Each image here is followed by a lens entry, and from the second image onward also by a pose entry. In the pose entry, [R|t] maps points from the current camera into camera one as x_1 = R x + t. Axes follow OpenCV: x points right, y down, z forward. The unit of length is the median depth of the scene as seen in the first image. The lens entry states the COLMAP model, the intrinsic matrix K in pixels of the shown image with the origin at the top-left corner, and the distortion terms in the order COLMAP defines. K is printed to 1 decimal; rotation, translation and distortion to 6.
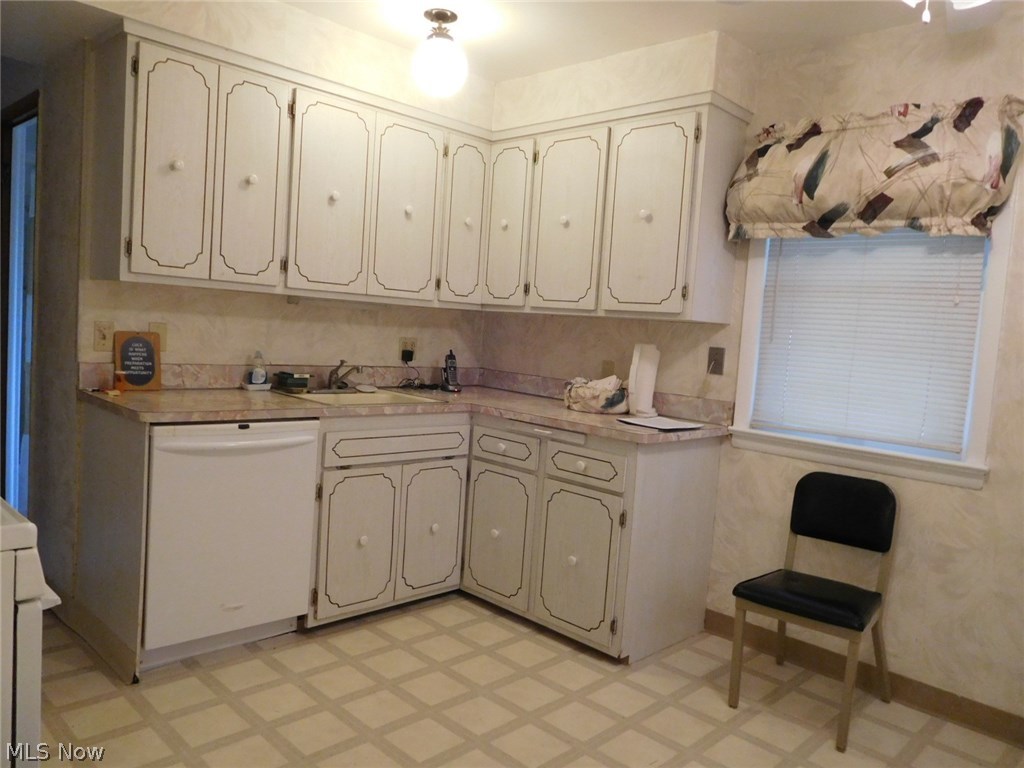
lens RADIAL K [[757.1, 0, 508.3], [0, 757.1, 384.9], [0, 0, 1]] dist [-0.034053, 0.015726]
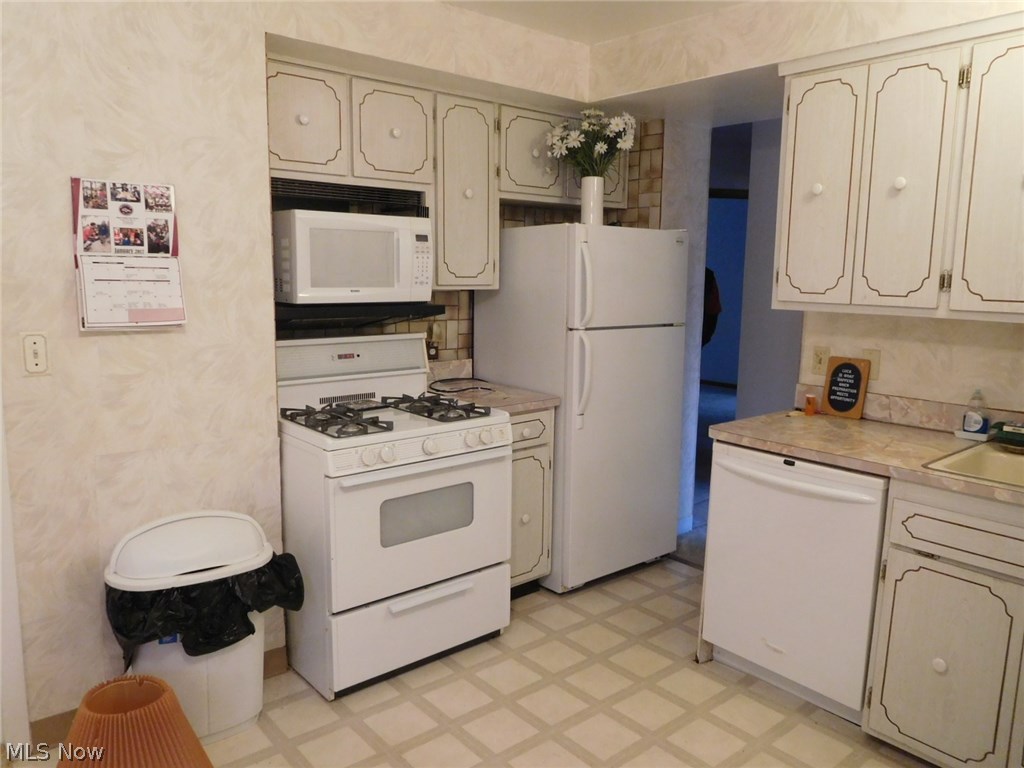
lens RADIAL K [[757.1, 0, 512.2], [0, 757.1, 383.8], [0, 0, 1]] dist [-0.034053, 0.015726]
pose [[-0.089808, 0.075615, -0.993084, 0.548351], [-0.098466, 0.991555, 0.084404, -0.079310], [0.991080, 0.105365, -0.081604, 0.665086]]
